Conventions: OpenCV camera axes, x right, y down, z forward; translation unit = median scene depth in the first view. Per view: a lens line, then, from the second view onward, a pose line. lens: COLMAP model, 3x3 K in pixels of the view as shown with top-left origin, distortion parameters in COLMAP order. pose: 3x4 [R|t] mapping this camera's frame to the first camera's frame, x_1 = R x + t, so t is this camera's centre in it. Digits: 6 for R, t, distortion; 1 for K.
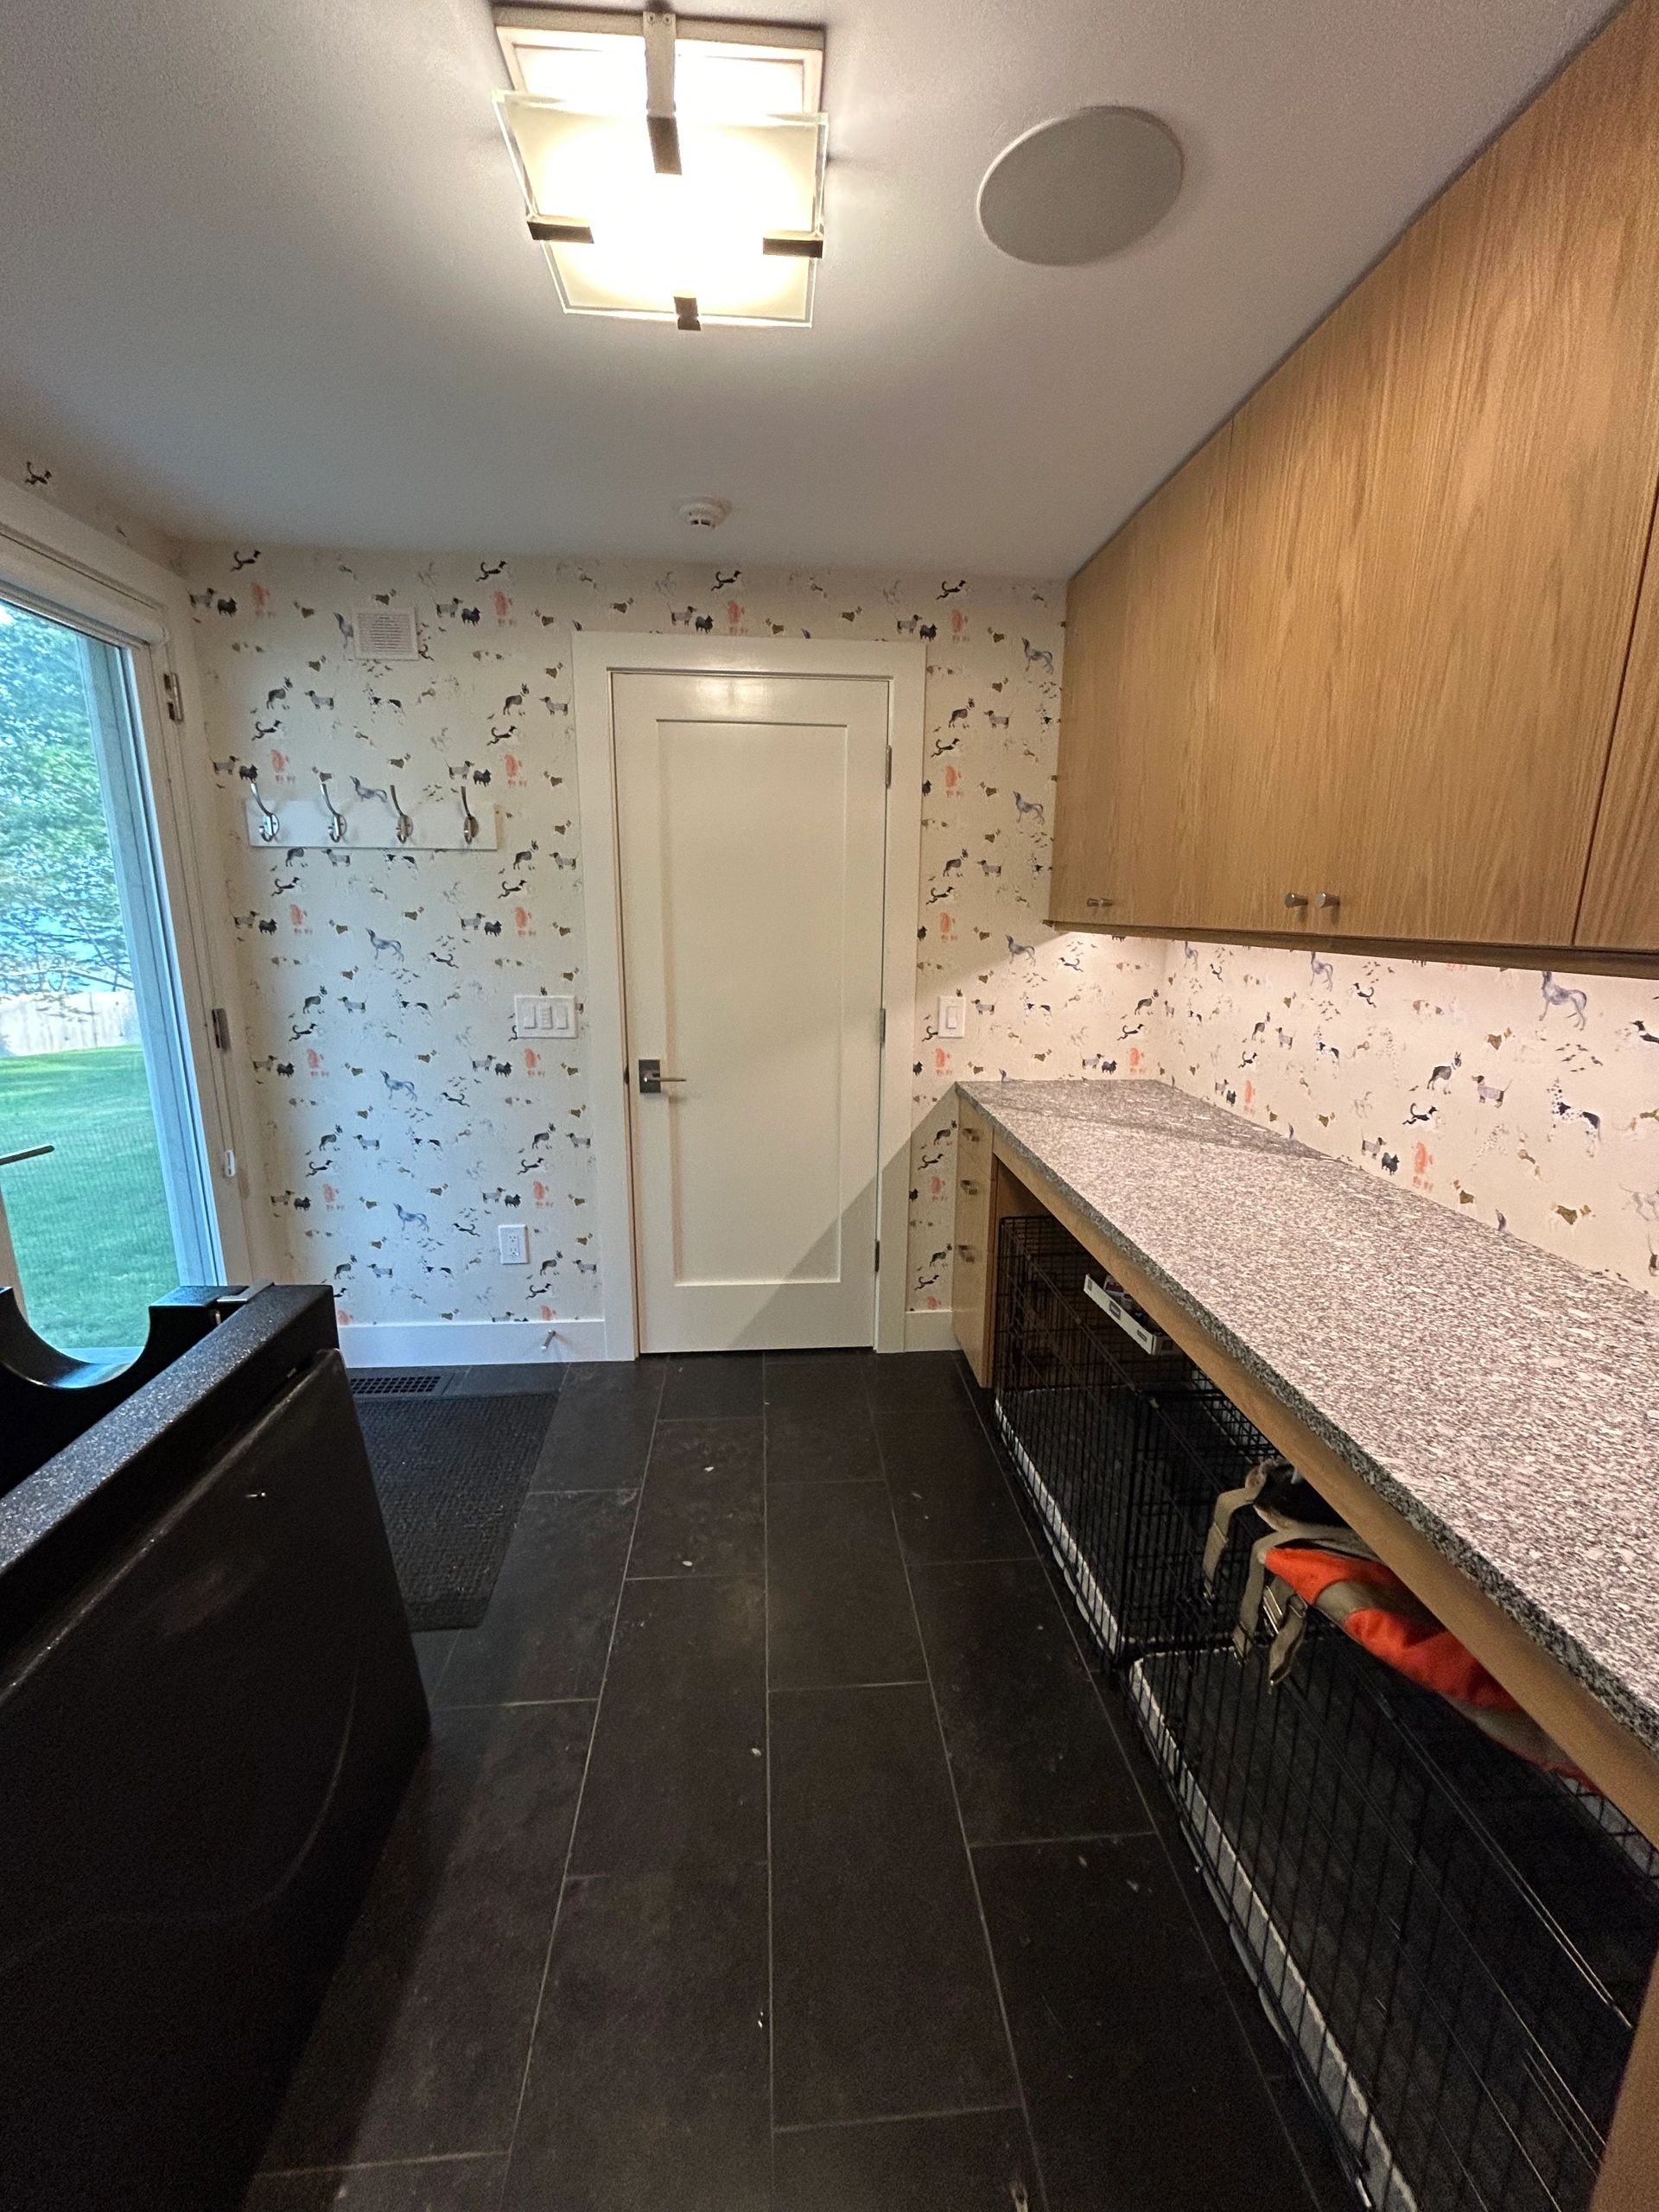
lens RADIAL K [[892.6, 0, 834.2], [0, 892.6, 1104.3], [0, 0, 1]] dist [0.002102, -0.011513]
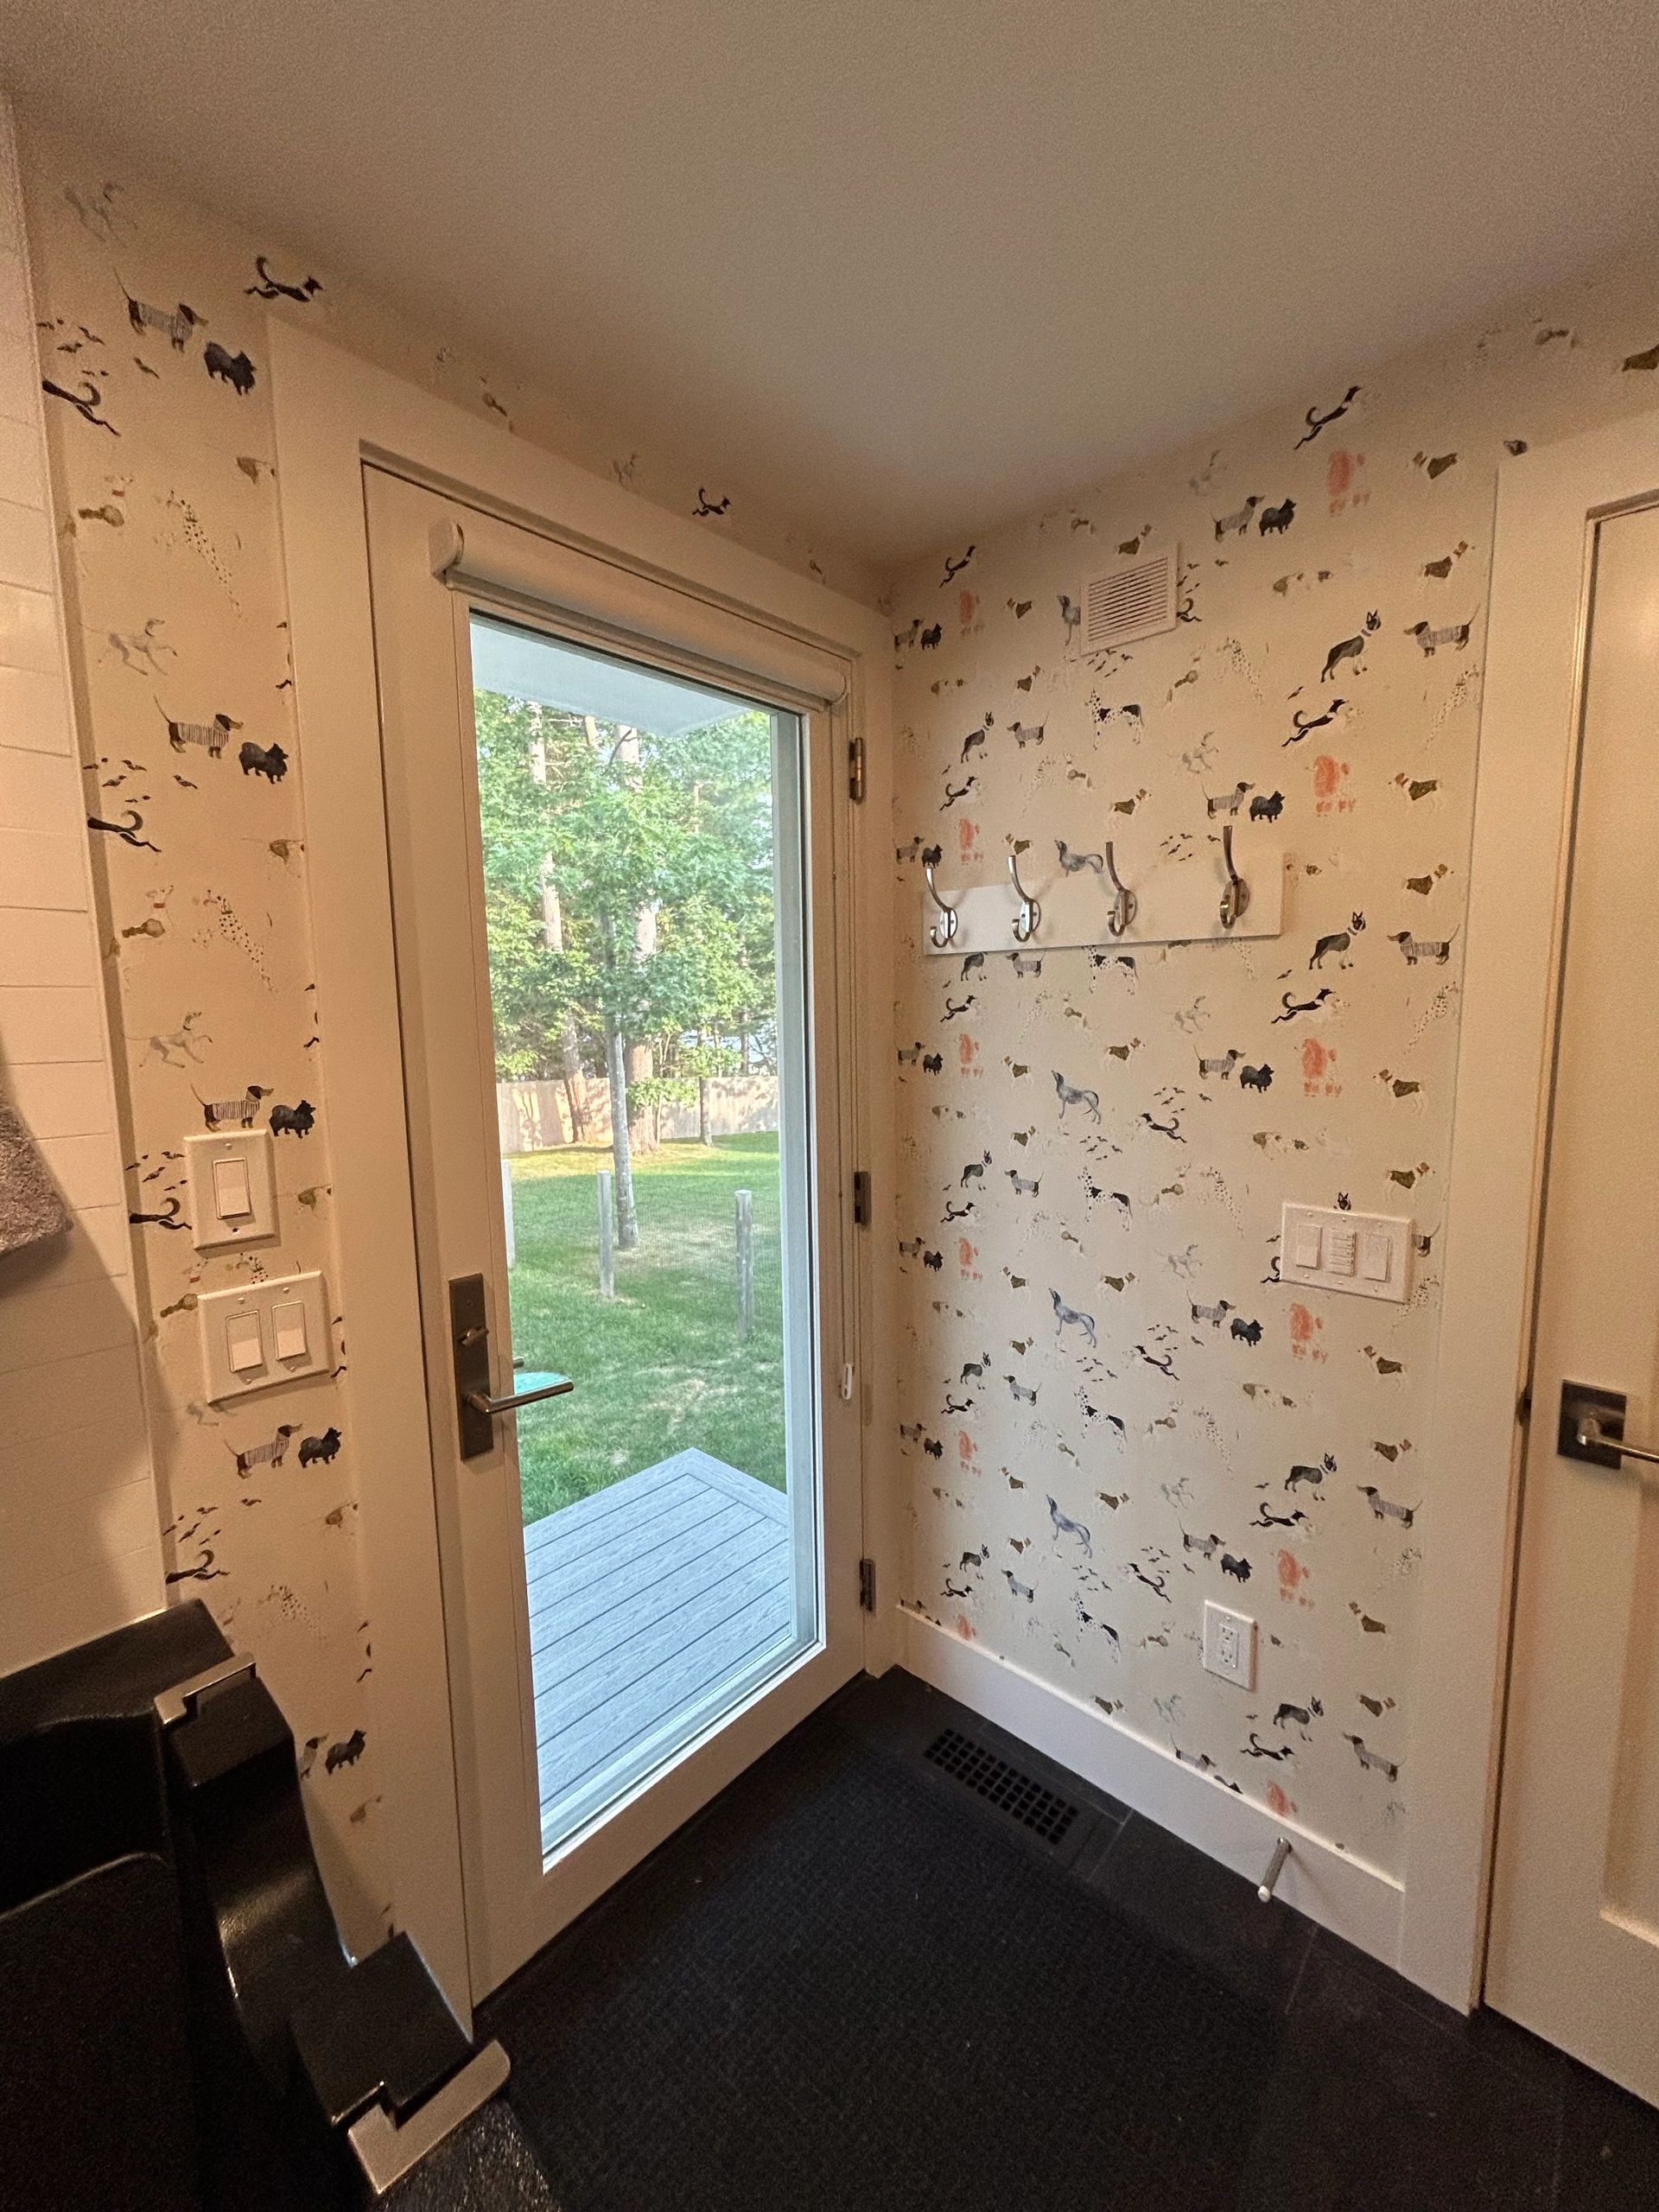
lens RADIAL K [[896.4, 0, 829.5], [0, 896.4, 1106.0], [0, 0, 1]] dist [-0.002159, -0.000112]
pose [[0.681042, 0.064019, -0.729440, -0.164517], [-0.137835, 0.989571, -0.041841, -0.125177], [0.719154, 0.129038, 0.682764, 0.455680]]
